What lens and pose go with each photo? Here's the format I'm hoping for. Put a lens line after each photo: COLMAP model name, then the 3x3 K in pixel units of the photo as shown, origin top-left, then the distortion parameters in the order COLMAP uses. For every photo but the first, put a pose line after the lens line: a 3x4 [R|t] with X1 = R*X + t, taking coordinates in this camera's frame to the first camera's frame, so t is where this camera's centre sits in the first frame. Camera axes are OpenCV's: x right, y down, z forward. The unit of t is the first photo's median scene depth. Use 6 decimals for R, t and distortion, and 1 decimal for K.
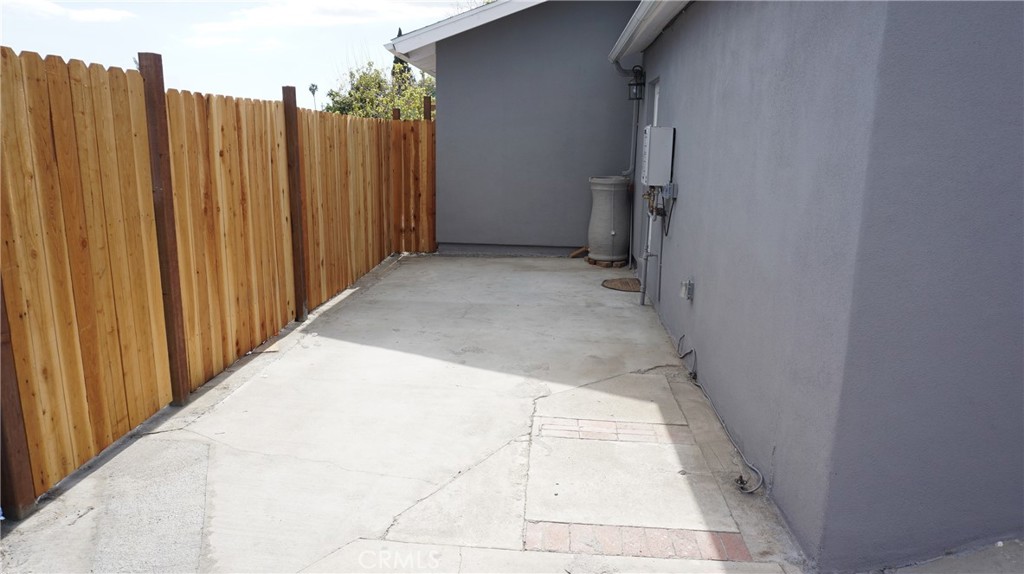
lens RADIAL K [[682.1, 0, 513.2], [0, 682.1, 291.0], [0, 0, 1]] dist [-0.047438, 0.035523]
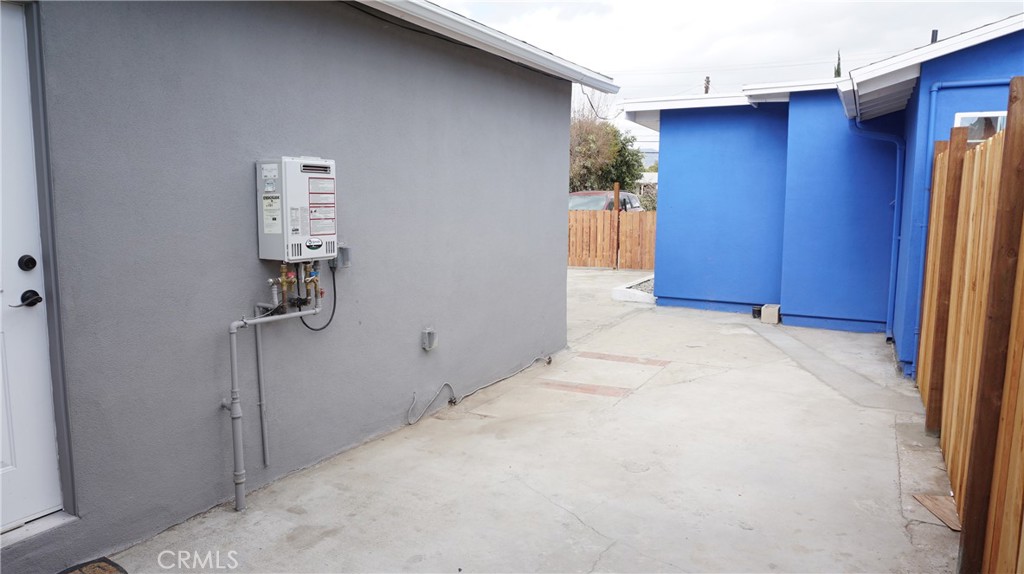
lens RADIAL K [[682.1, 0, 510.5], [0, 682.1, 287.6], [0, 0, 1]] dist [-0.047438, 0.035523]
pose [[-0.905750, -0.080675, 0.416063, -0.204606], [0.066573, 0.942445, 0.327666, -0.314563], [-0.418551, 0.324482, -0.848249, 1.439530]]
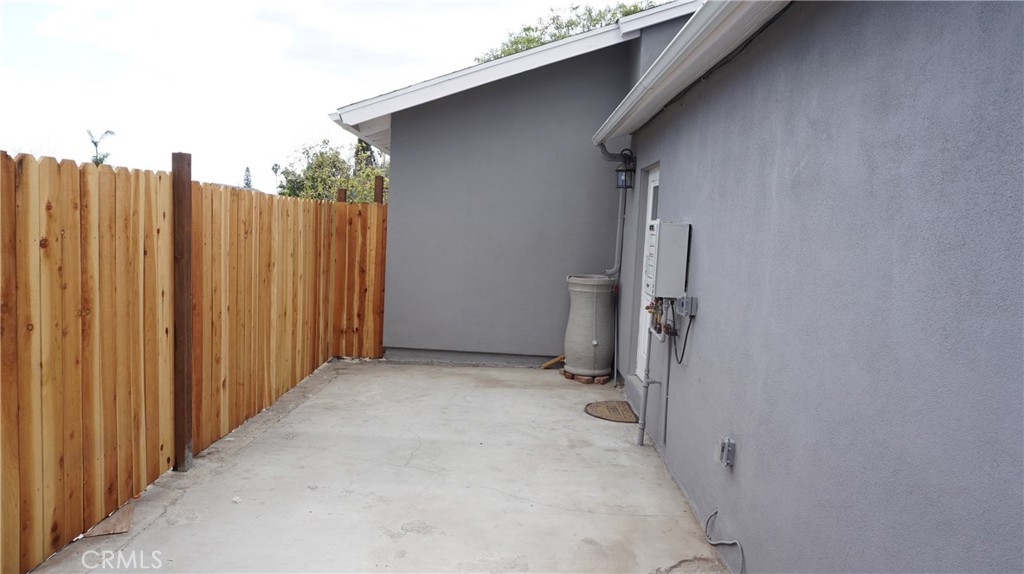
lens RADIAL K [[682.1, 0, 511.5], [0, 682.1, 286.5], [0, 0, 1]] dist [-0.047438, 0.035523]
pose [[0.998013, 0.026493, 0.057166, -0.008155], [-0.018942, 0.991489, -0.128805, -0.063050], [-0.060092, 0.127466, 0.990021, 0.241477]]
